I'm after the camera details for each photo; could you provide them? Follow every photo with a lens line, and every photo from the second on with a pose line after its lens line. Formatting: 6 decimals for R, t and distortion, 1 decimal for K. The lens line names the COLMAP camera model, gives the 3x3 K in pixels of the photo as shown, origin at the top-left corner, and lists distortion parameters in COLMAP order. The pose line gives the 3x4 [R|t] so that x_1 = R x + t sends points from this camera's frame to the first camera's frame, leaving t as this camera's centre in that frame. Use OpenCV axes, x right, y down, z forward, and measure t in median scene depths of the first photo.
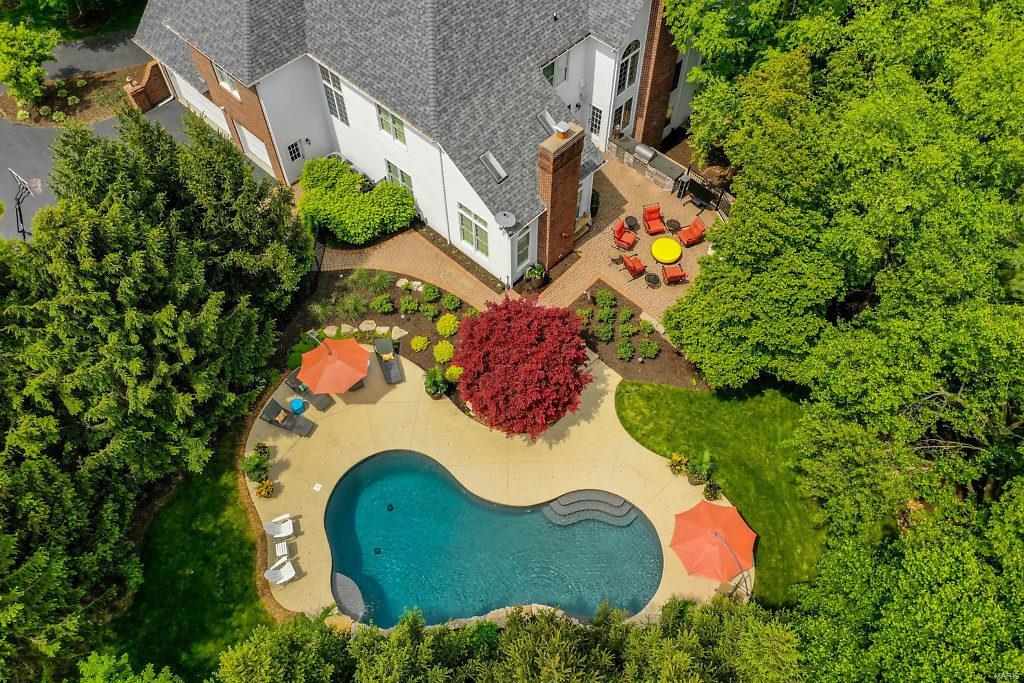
lens RADIAL K [[790.9, 0, 512.0], [0, 790.9, 341.5], [0, 0, 1]] dist [-0.013379, -0.004436]
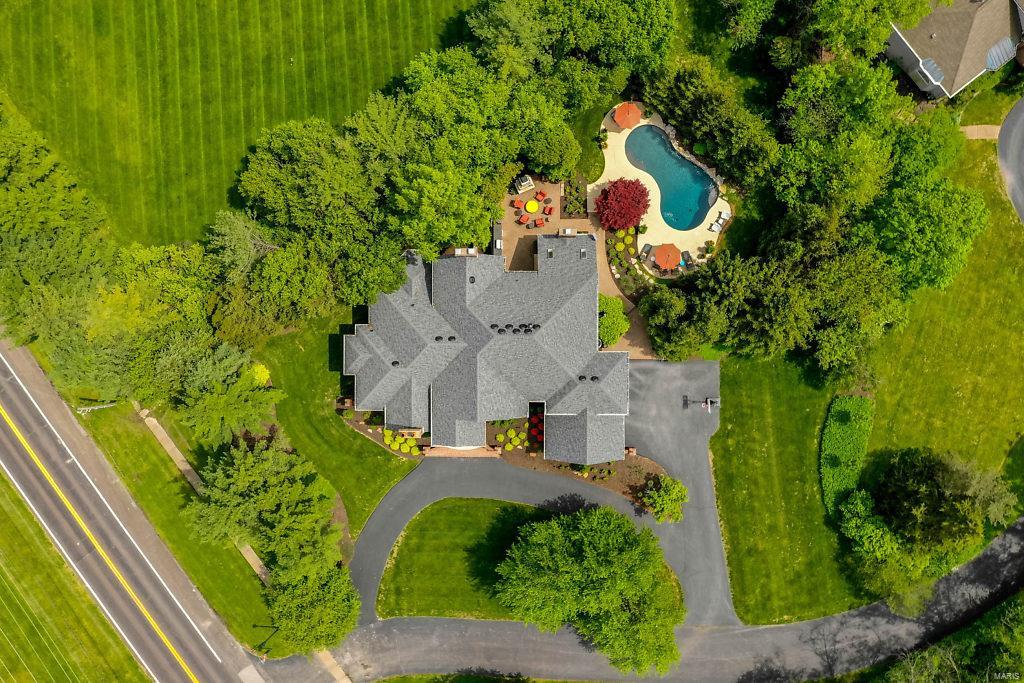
lens RADIAL K [[790.9, 0, 512.0], [0, 790.9, 341.5], [0, 0, 1]] dist [-0.013379, -0.004436]
pose [[-0.689348, -0.724369, 0.009455, -0.088916], [0.614436, -0.577716, 0.537319, -1.812723], [-0.383755, 0.376209, 0.843326, -0.915028]]
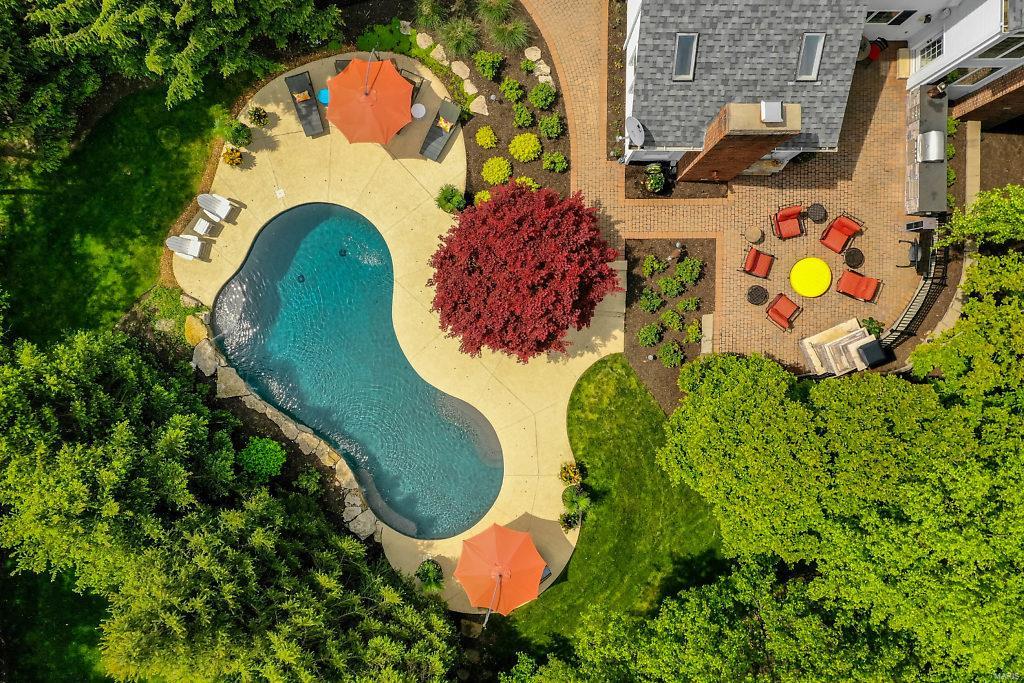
lens RADIAL K [[790.9, 0, 512.0], [0, 790.9, 341.5], [0, 0, 1]] dist [-0.013379, -0.004436]
pose [[0.683104, 0.730319, 0.001724, 0.051055], [-0.604580, 0.564166, 0.562316, -0.353464], [0.409697, -0.385163, 0.826920, 0.274727]]
